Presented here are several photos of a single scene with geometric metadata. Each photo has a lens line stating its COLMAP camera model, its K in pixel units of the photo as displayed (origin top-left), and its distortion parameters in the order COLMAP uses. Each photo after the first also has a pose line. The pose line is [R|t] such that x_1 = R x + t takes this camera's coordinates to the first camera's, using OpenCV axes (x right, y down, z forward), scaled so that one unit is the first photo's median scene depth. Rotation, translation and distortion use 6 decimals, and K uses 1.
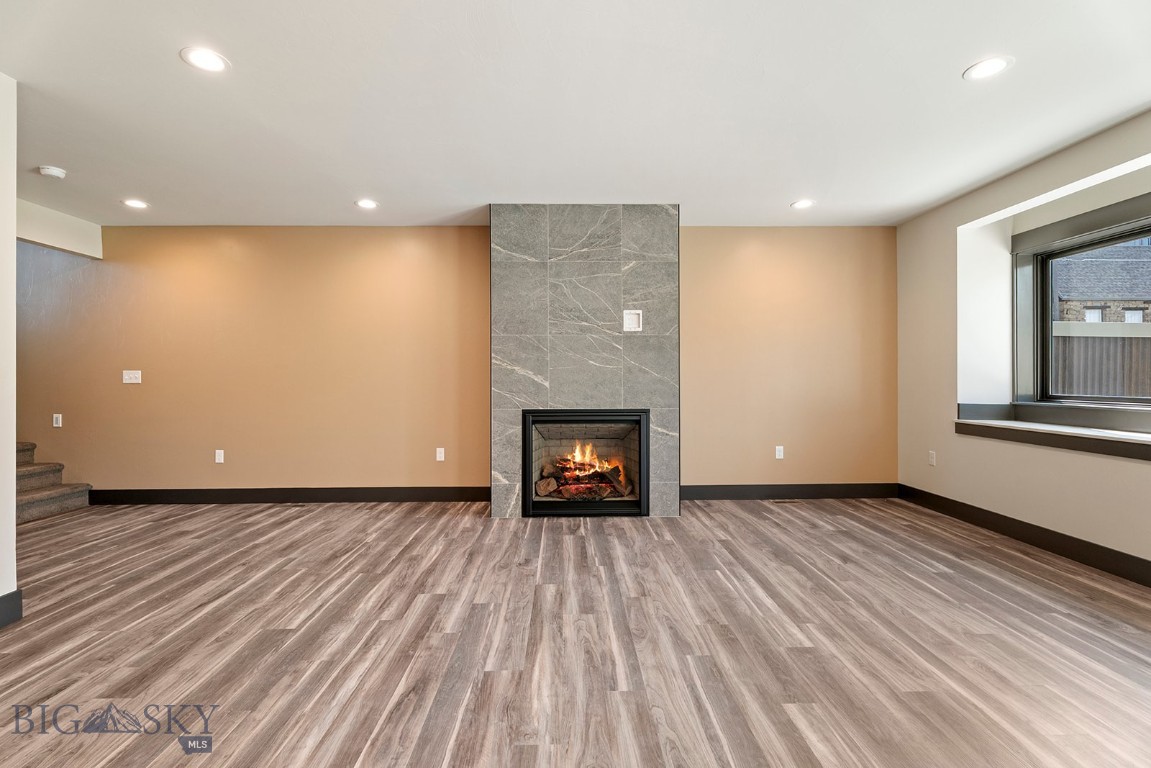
lens RADIAL K [[527.6, 0, 576.8], [0, 527.6, 362.3], [0, 0, 1]] dist [0.003452, -0.000509]
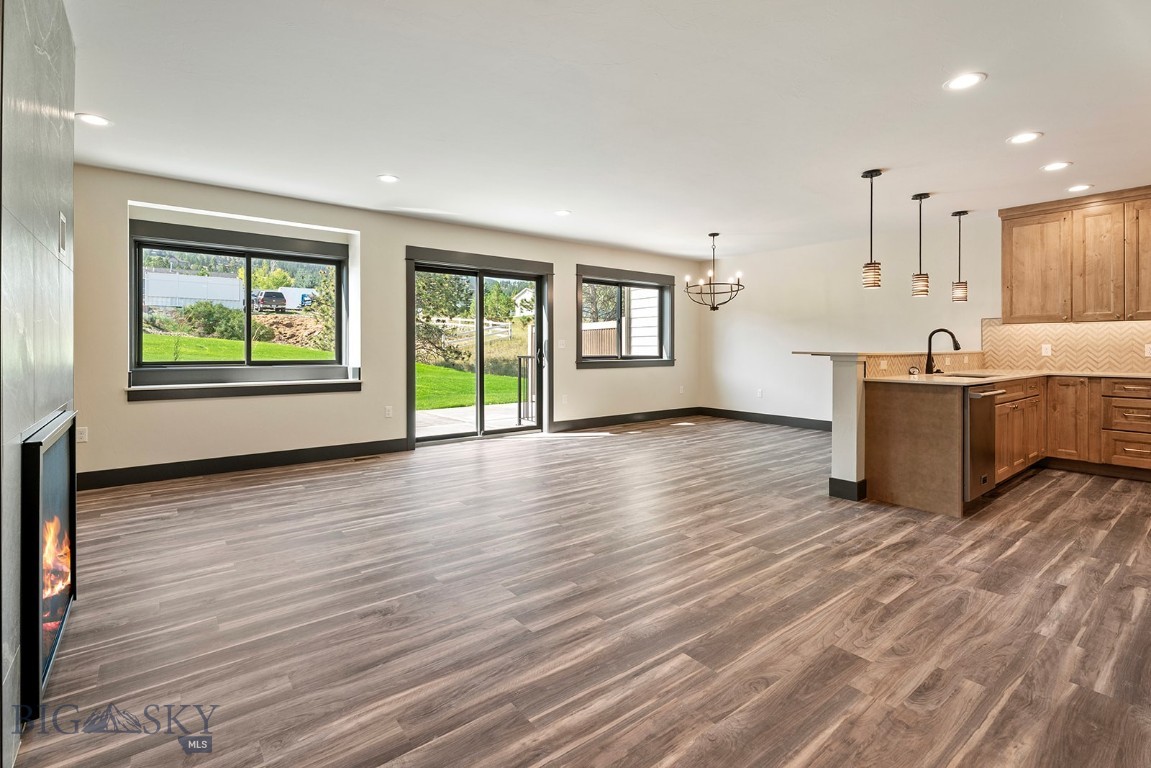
lens RADIAL K [[527.6, 0, 576.8], [0, 527.6, 362.3], [0, 0, 1]] dist [0.003452, -0.000509]
pose [[-0.614017, -0.019505, 0.789052, -1.048353], [-0.022643, 0.999718, 0.007092, 0.052077], [-0.788968, -0.013512, -0.614286, 1.606501]]
